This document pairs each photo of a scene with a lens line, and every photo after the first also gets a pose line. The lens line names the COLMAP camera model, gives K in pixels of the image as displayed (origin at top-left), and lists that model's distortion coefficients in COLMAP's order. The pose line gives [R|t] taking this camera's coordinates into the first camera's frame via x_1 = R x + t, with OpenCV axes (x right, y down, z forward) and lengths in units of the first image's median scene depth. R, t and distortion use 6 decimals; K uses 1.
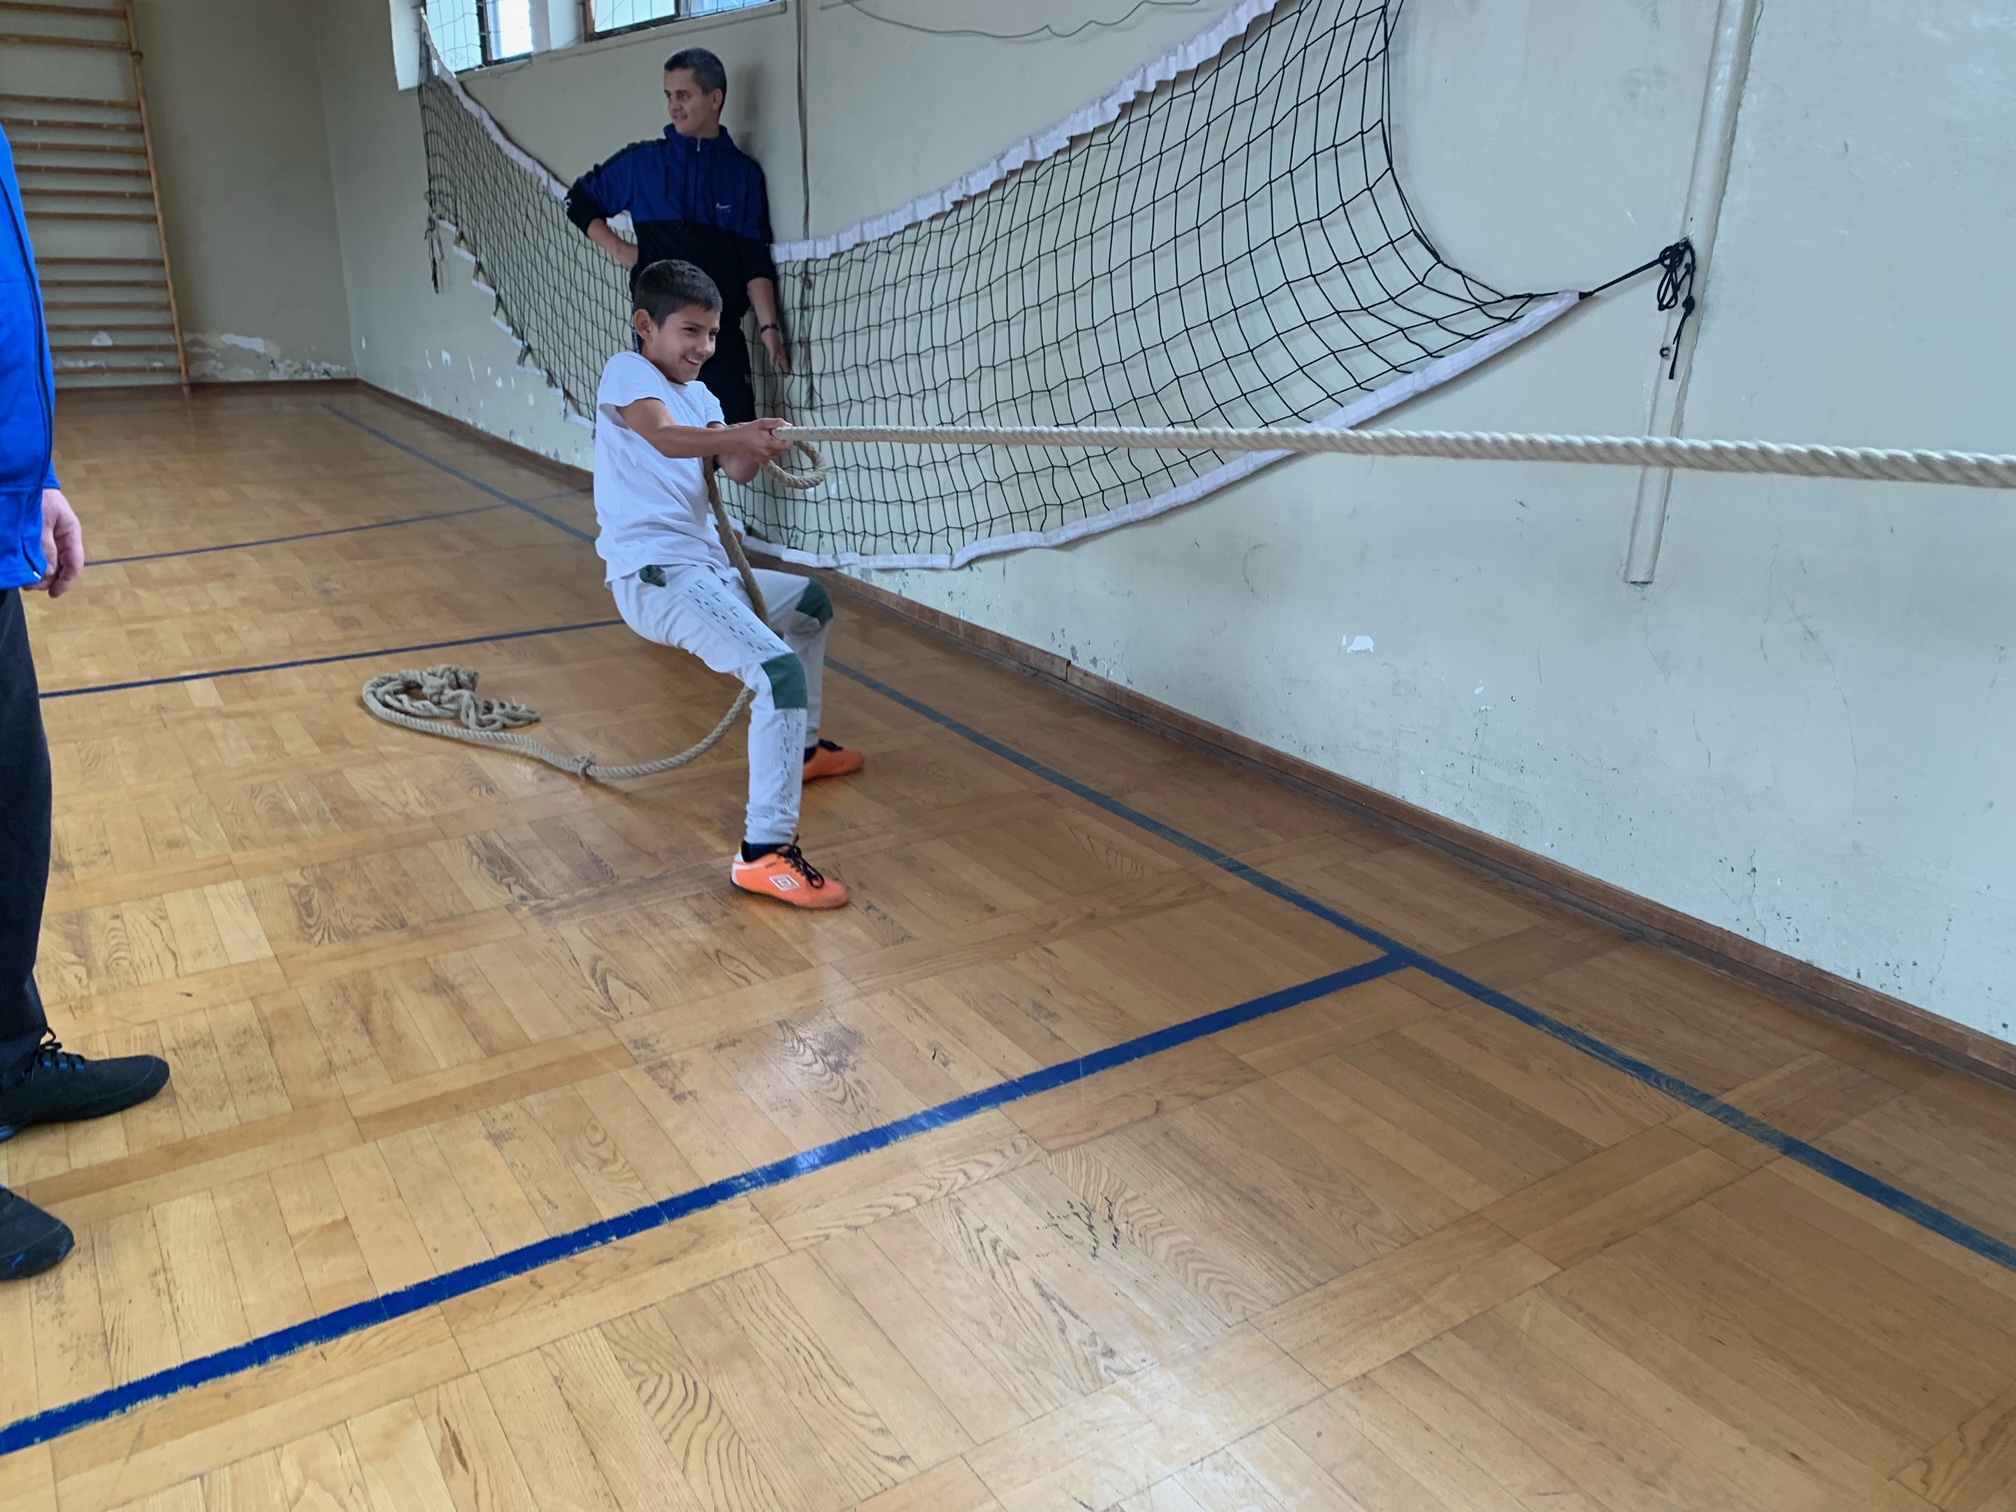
lens RADIAL K [[1527.8, 0, 954.0], [0, 1527.8, 727.6], [0, 0, 1]] dist [0.025722, -0.023670]
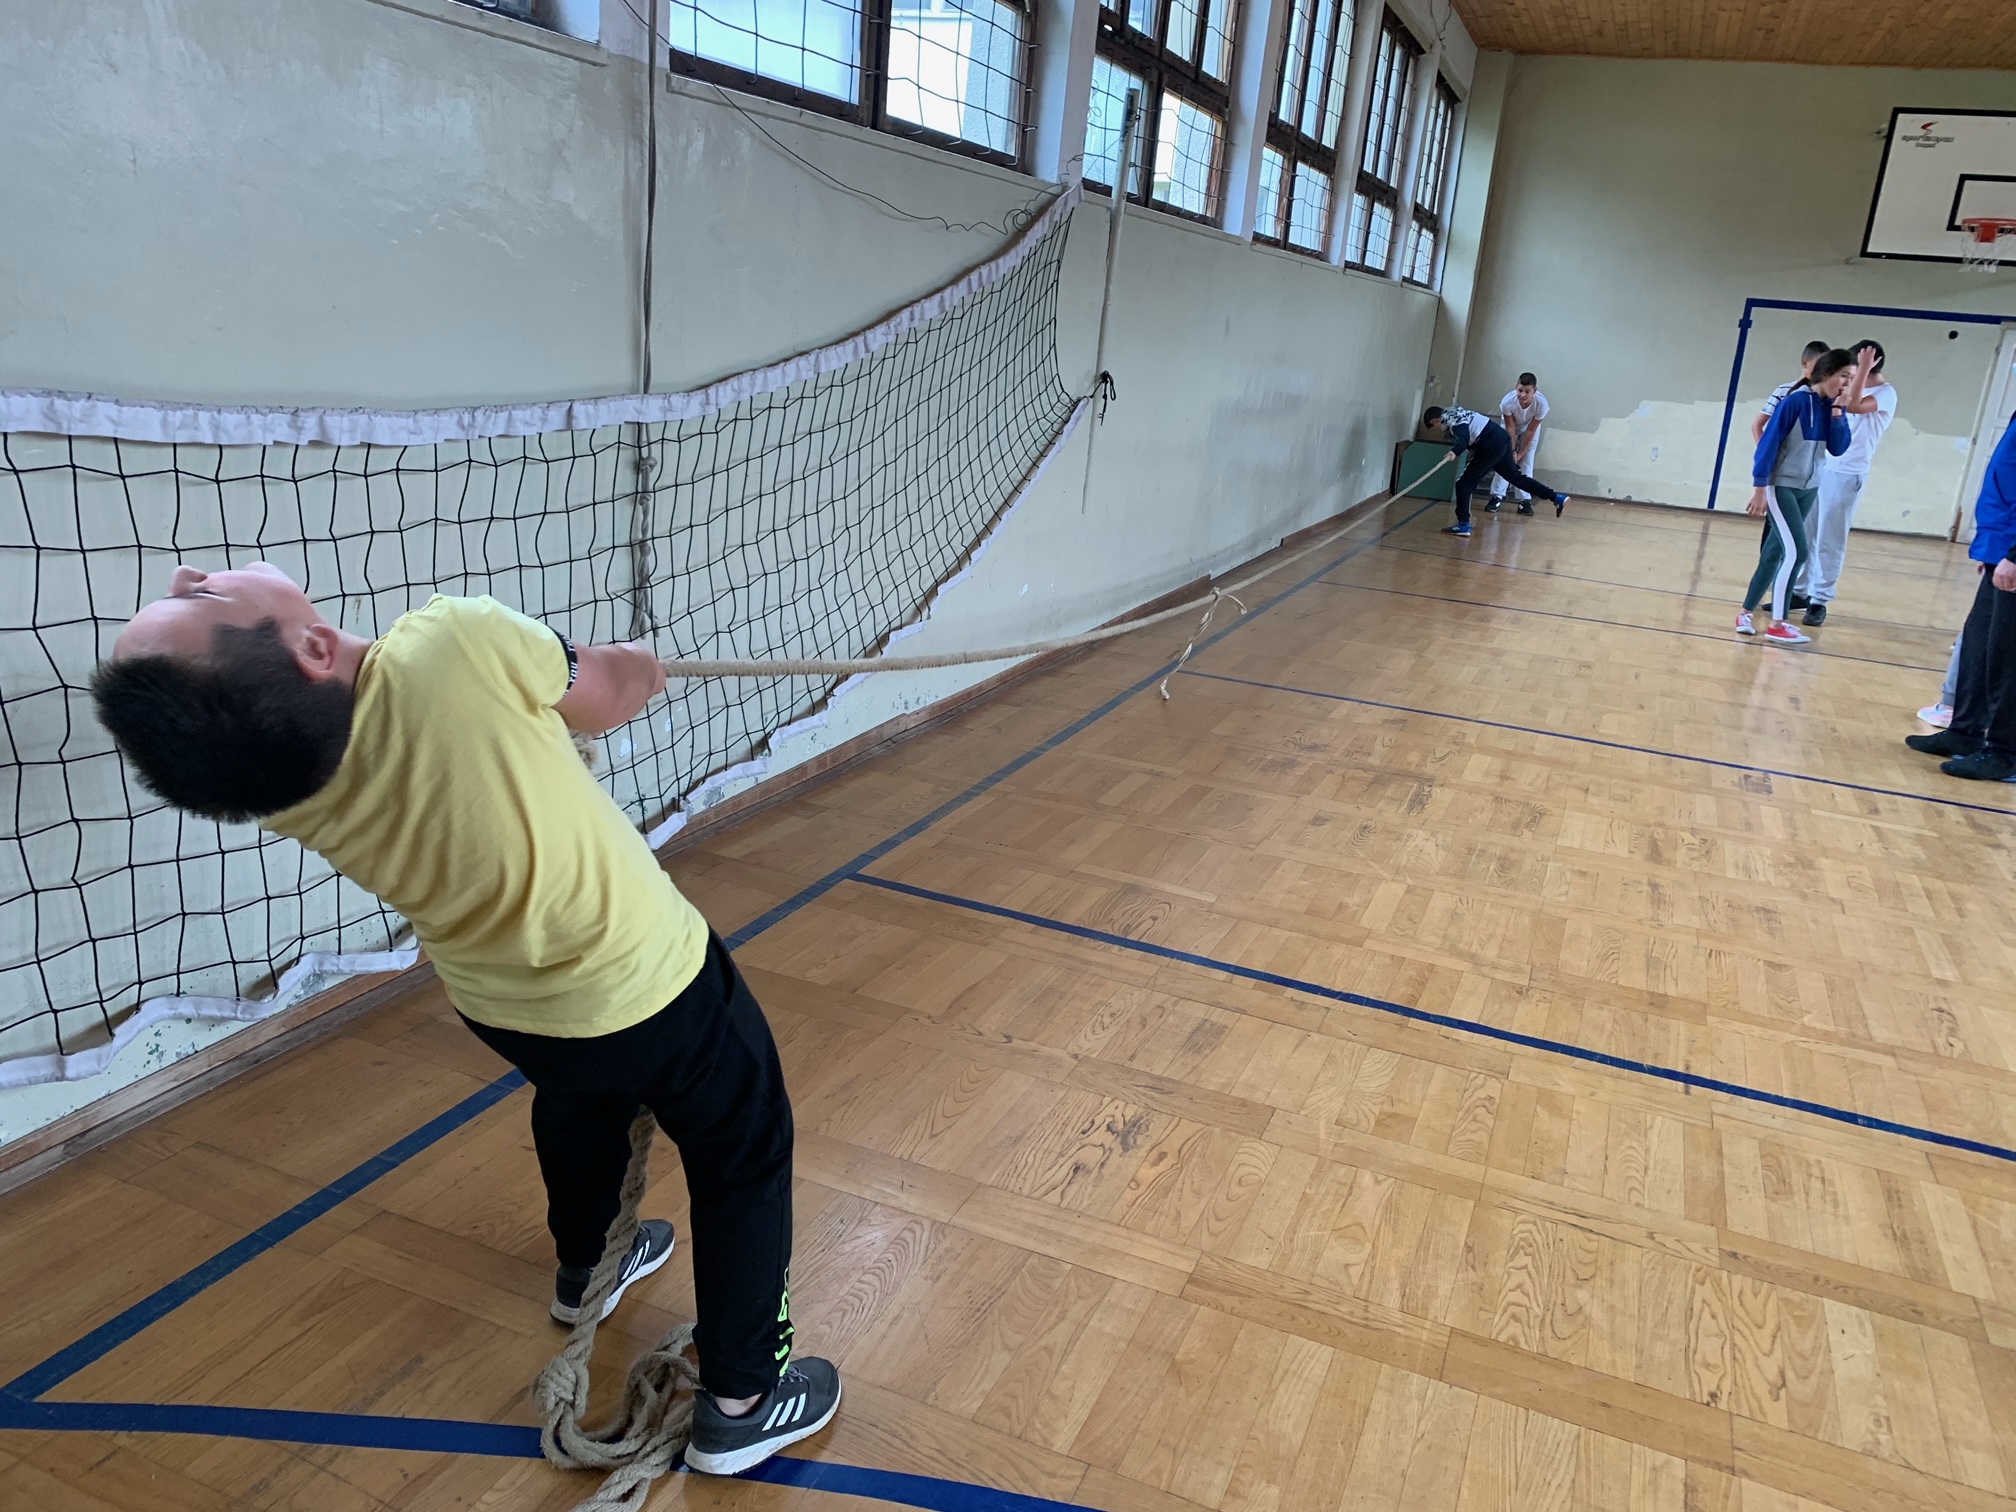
lens RADIAL K [[1527.8, 0, 1005.4], [0, 1527.8, 762.4], [0, 0, 1]] dist [0.025722, -0.023670]
pose [[-0.572719, -0.296537, 0.764237, -1.298538], [0.168714, 0.869681, 0.463886, -0.794391], [-0.802202, 0.394614, -0.448053, 2.088484]]
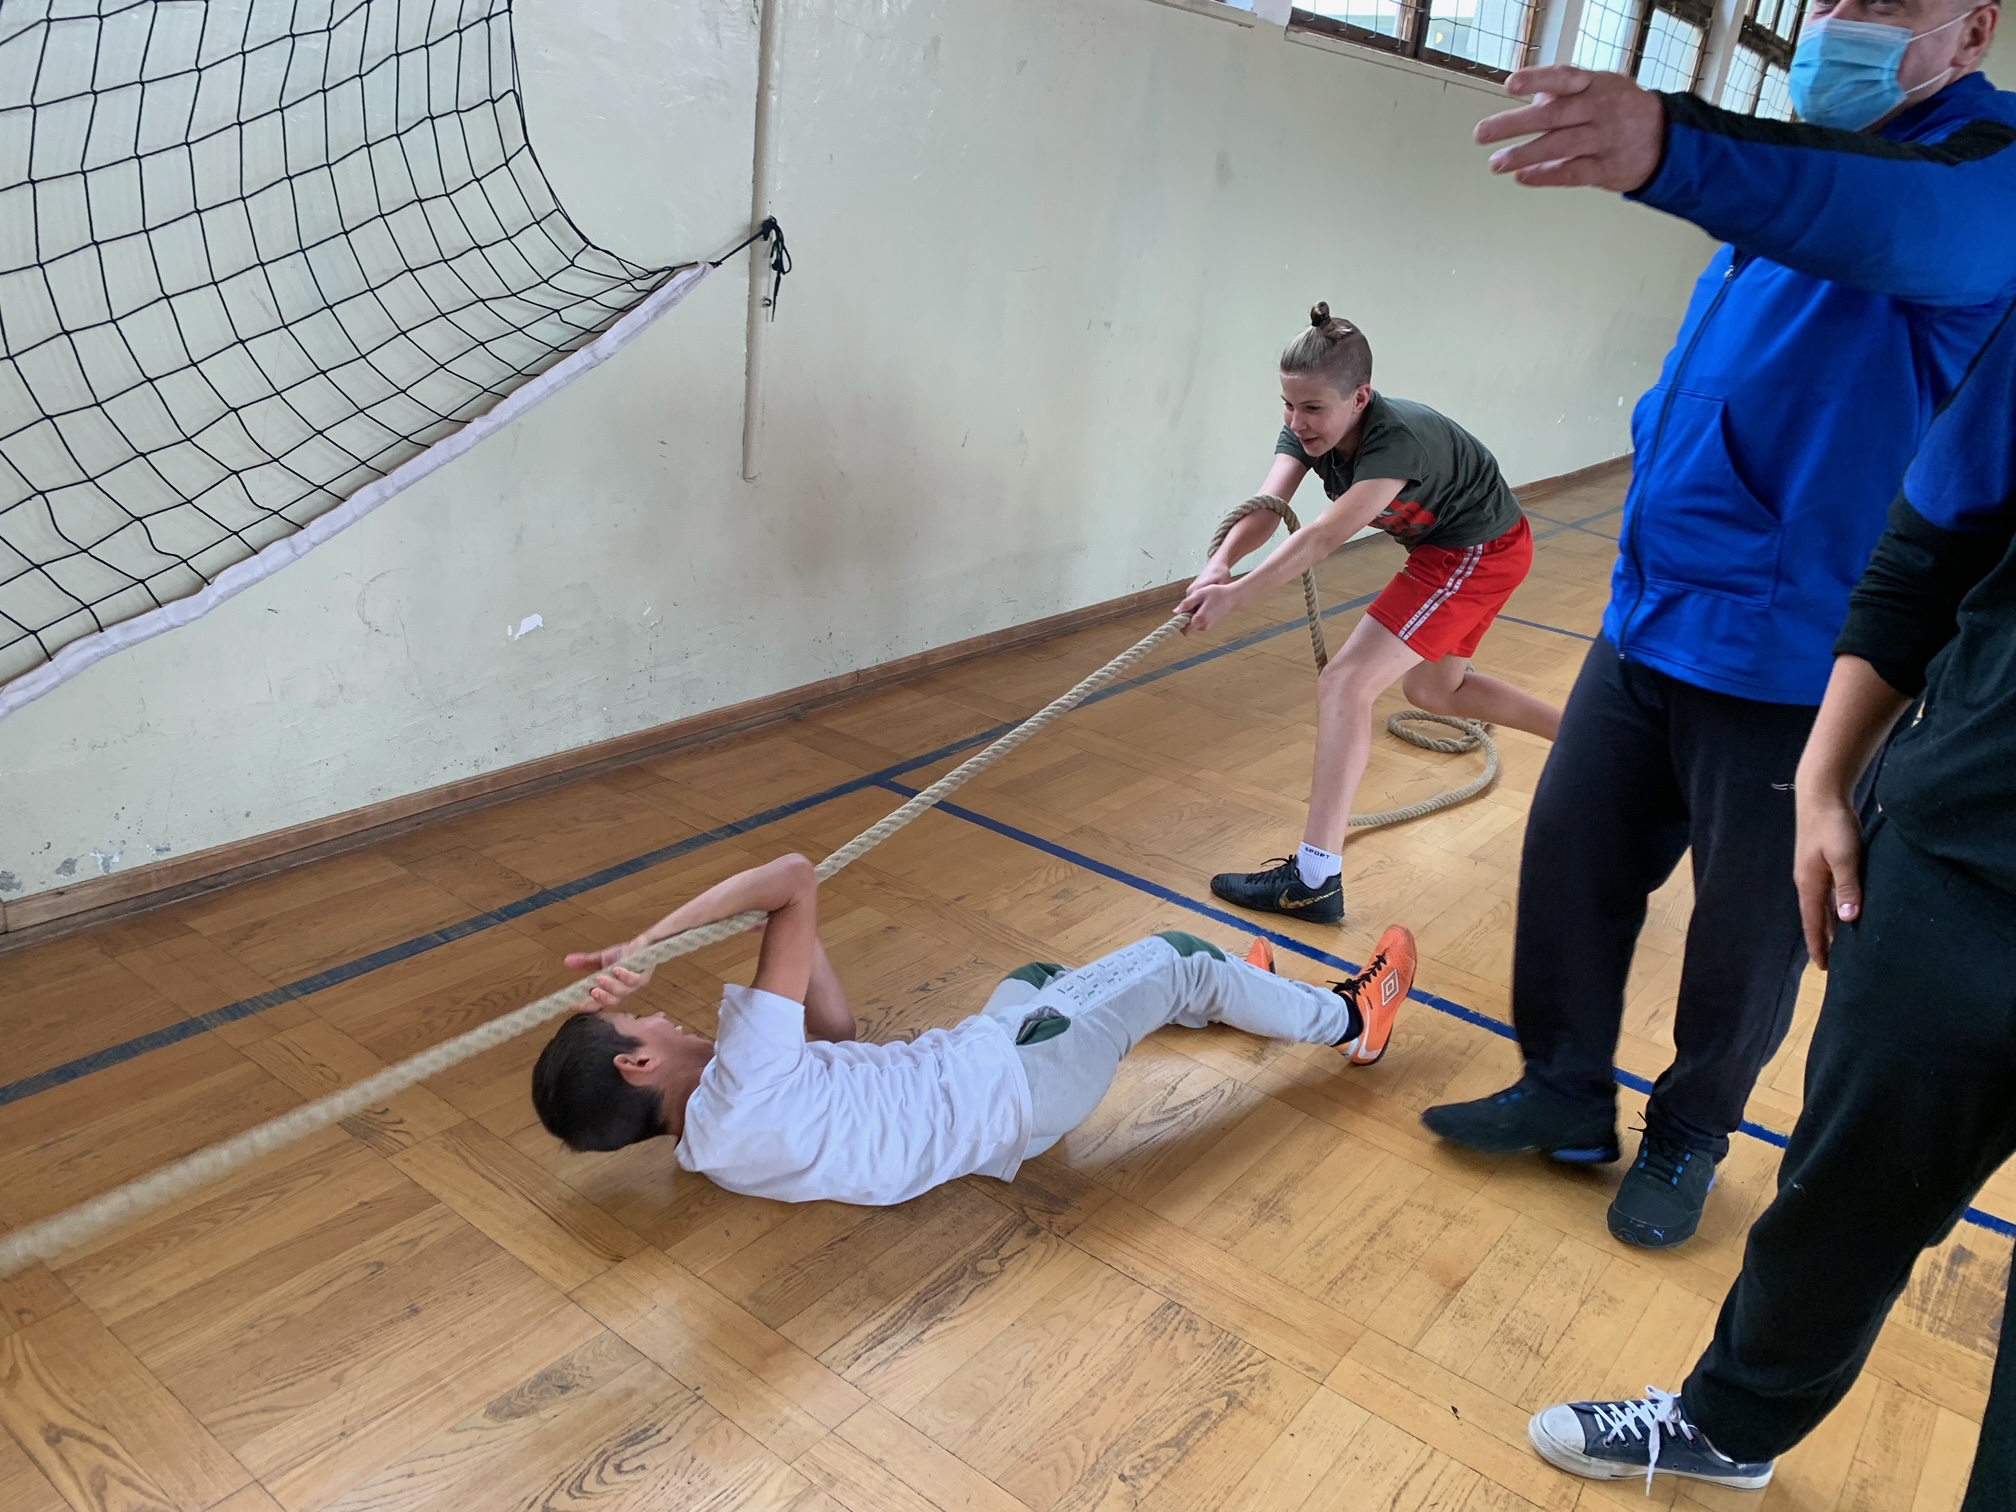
lens RADIAL K [[1527.8, 0, 1025.1], [0, 1527.8, 769.3], [0, 0, 1]] dist [0.025722, -0.023670]
pose [[-0.350795, -0.383016, 0.854542, -0.780631], [0.201039, 0.860452, 0.468193, -0.401927], [-0.914618, 0.336036, -0.224842, 1.038218]]
